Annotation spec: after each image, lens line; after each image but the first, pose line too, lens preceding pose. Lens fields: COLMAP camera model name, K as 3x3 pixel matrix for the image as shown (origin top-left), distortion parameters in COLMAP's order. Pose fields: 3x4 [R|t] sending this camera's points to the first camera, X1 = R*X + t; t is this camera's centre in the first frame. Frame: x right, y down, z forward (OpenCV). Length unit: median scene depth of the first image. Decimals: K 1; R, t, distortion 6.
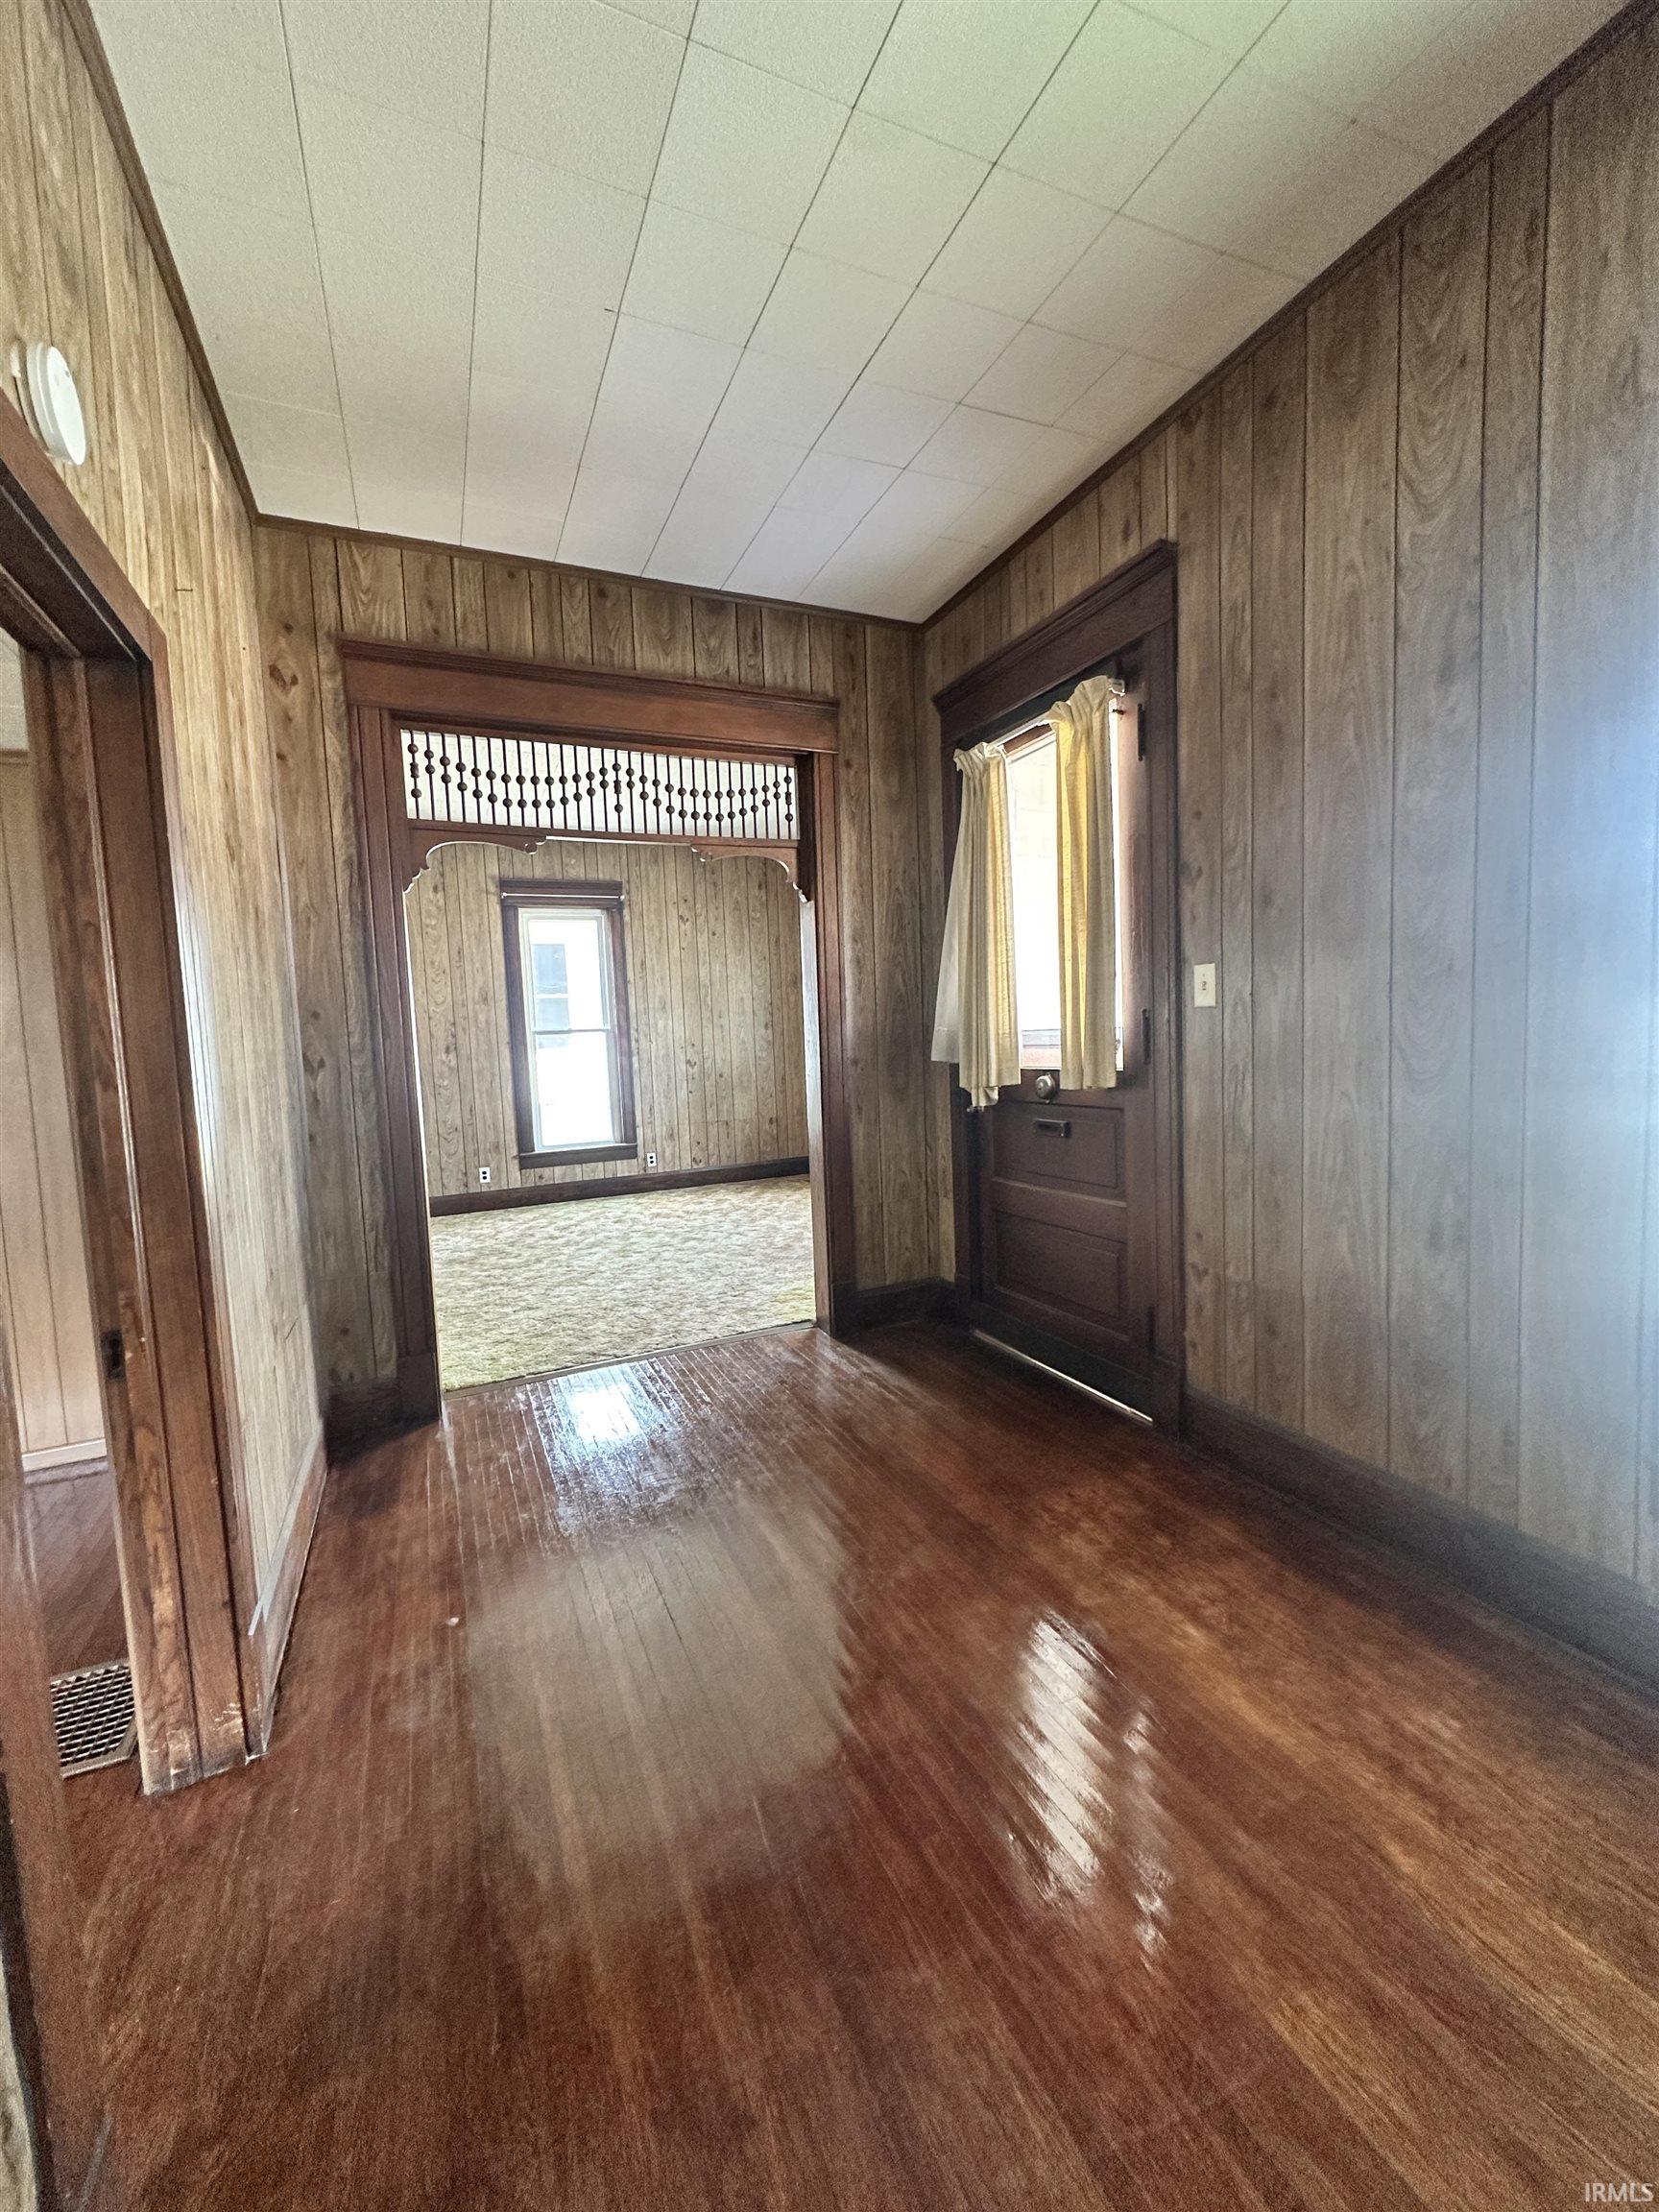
lens RADIAL K [[882.1, 0, 821.7], [0, 882.1, 1100.7], [0, 0, 1]] dist [-0.008731, 0.000478]
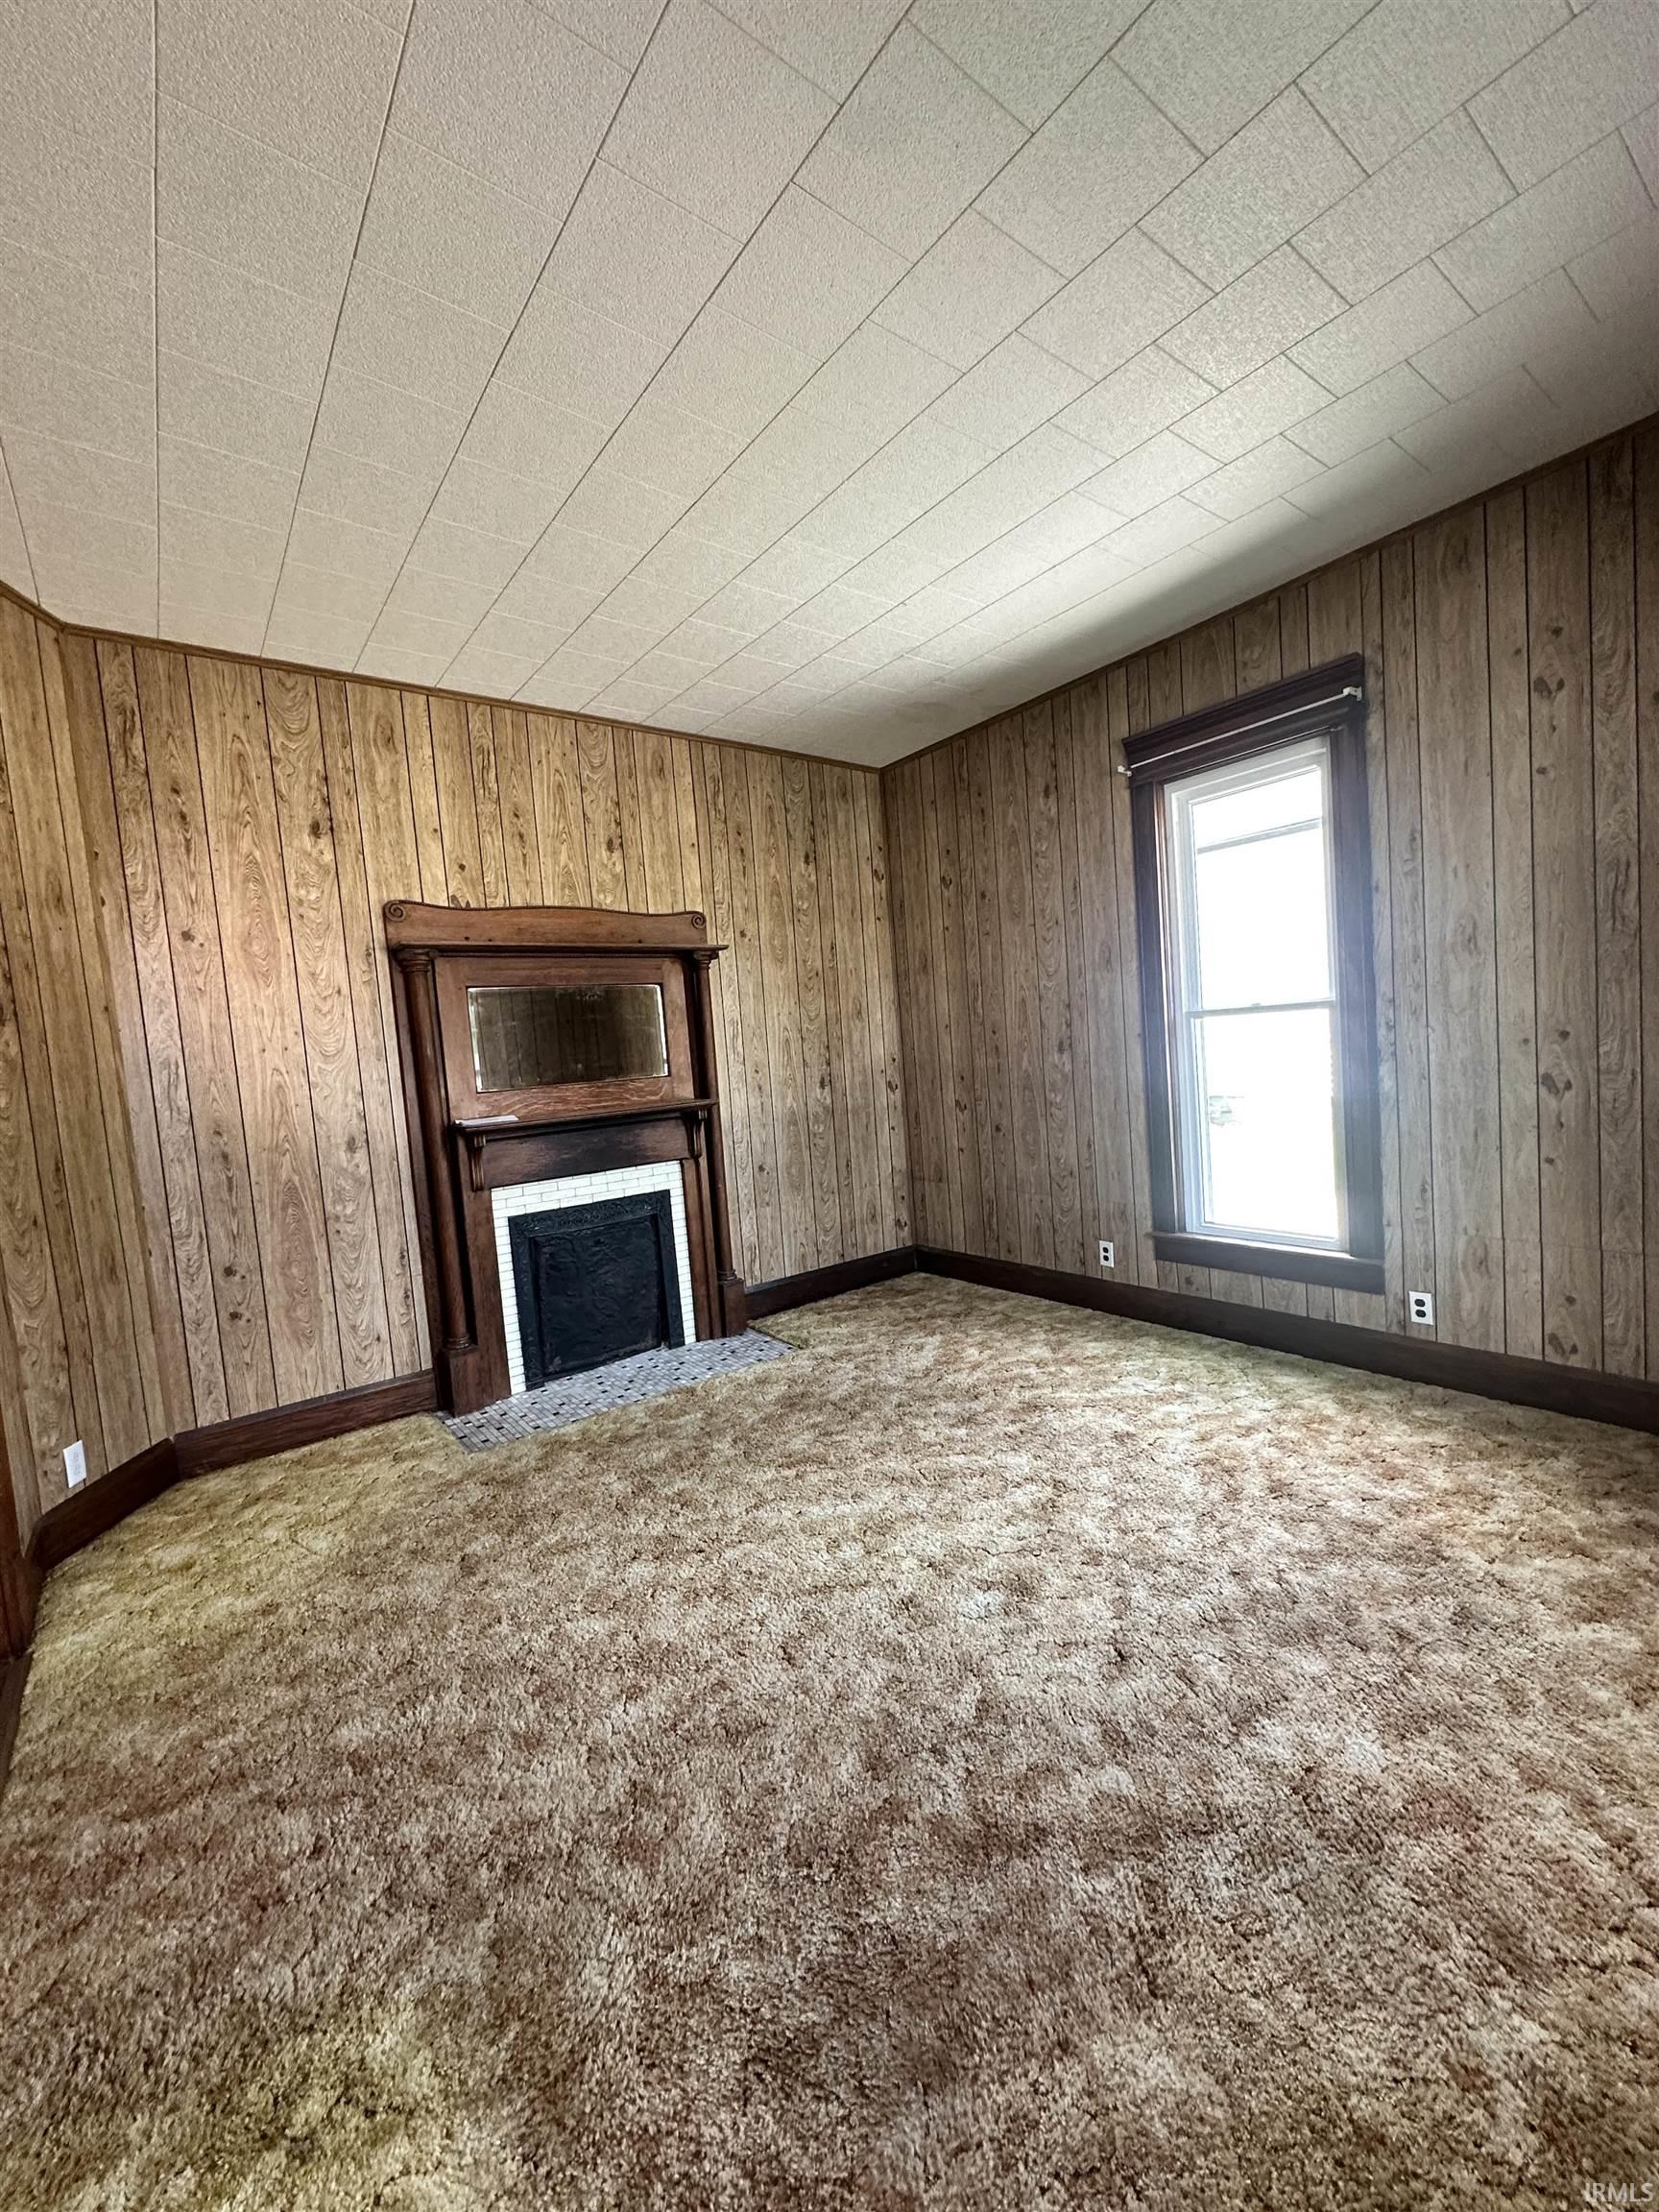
lens RADIAL K [[882.1, 0, 823.4], [0, 882.1, 1102.9], [0, 0, 1]] dist [-0.008731, 0.000478]
pose [[0.231782, 0.086312, -0.968931, 0.146704], [-0.010140, 0.996216, 0.086317, -0.067910], [0.972715, -0.010181, 0.231780, 0.662424]]
